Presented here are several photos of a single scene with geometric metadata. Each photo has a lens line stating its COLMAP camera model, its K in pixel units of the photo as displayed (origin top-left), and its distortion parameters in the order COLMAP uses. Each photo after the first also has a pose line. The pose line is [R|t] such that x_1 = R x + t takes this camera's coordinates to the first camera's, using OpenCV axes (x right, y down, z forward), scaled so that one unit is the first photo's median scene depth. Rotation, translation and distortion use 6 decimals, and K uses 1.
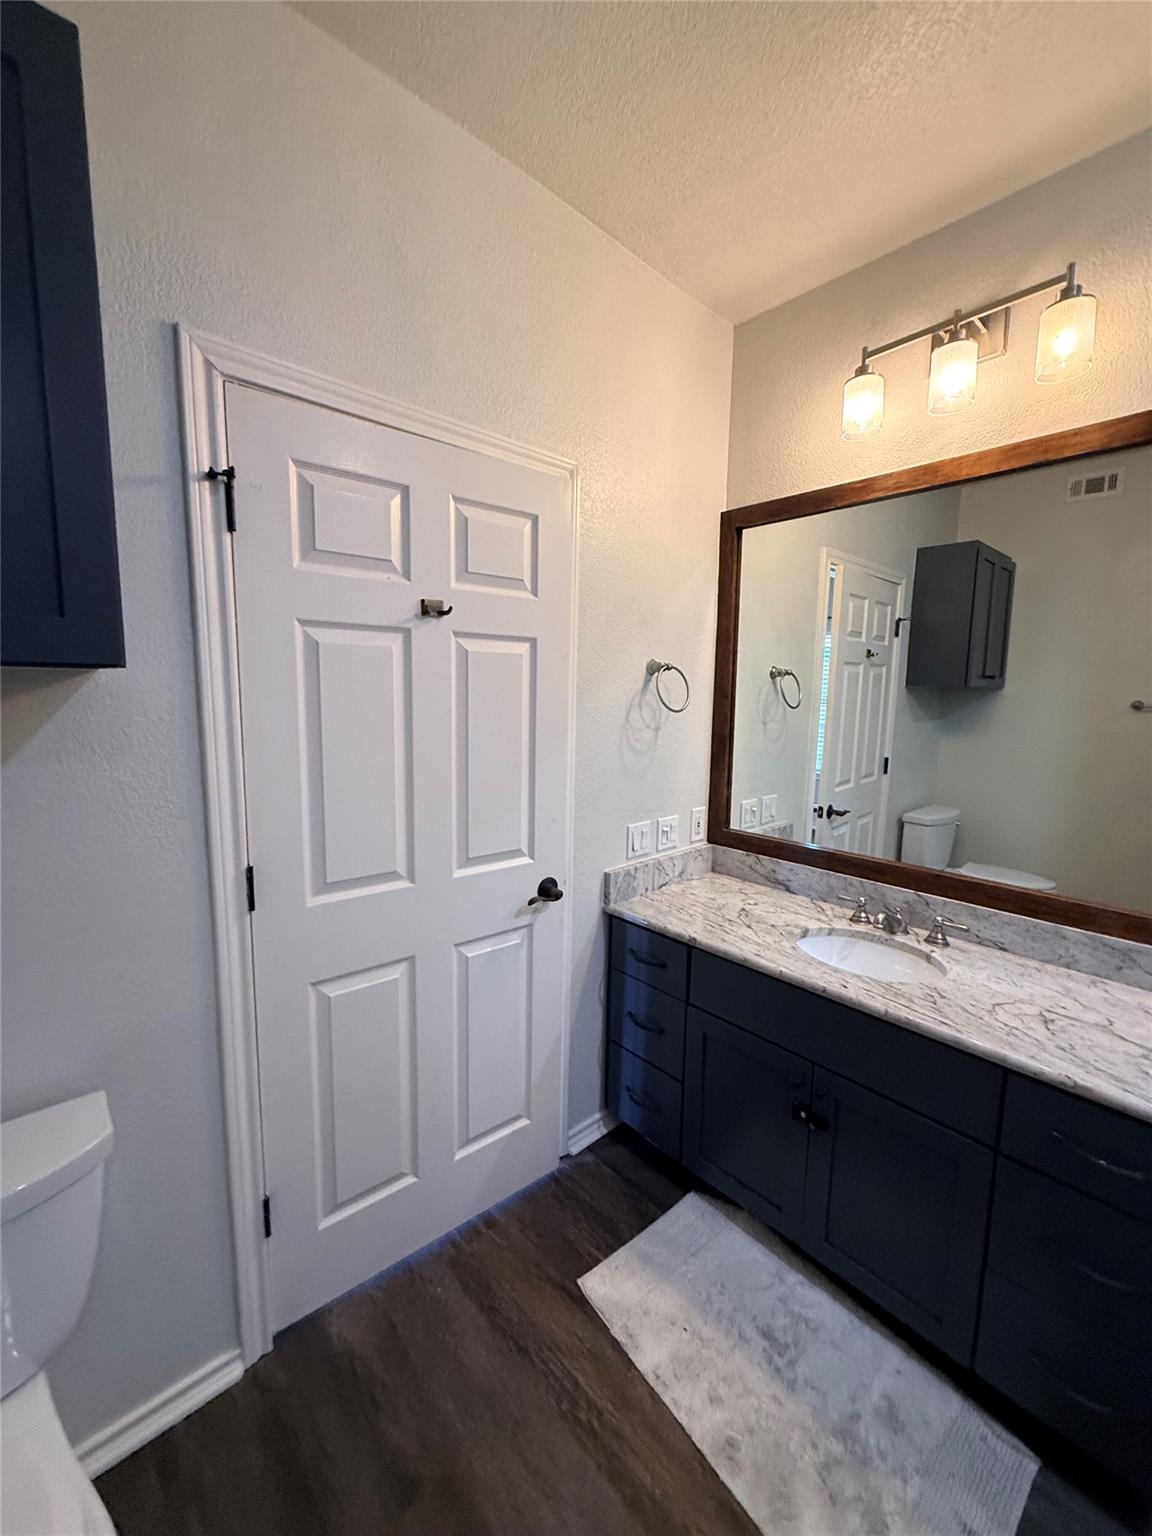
lens RADIAL K [[614.0, 0, 573.2], [0, 614.0, 767.8], [0, 0, 1]] dist [0.001338, 0.000211]
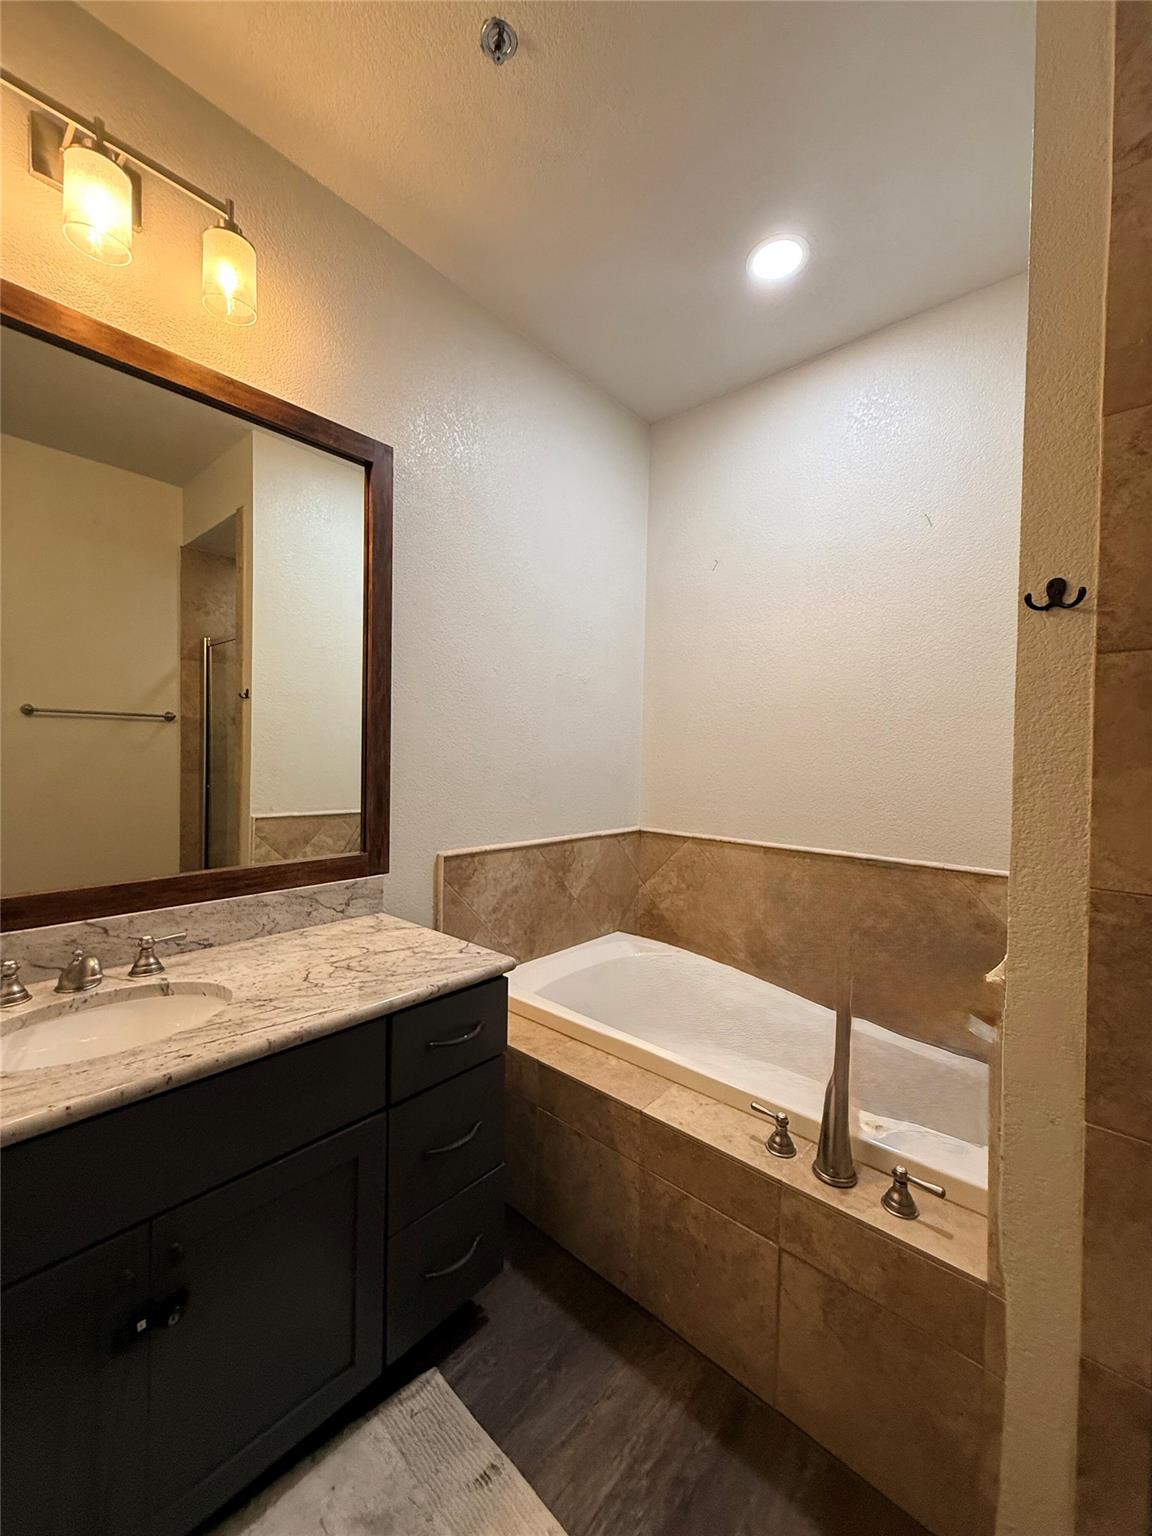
lens RADIAL K [[614.0, 0, 574.9], [0, 614.0, 768.0], [0, 0, 1]] dist [0.001338, 0.000211]
pose [[-0.102036, -0.040347, 0.993962, -0.211803], [0.112260, 0.992328, 0.051805, 0.066630], [-0.988426, 0.116868, -0.096724, 0.590938]]
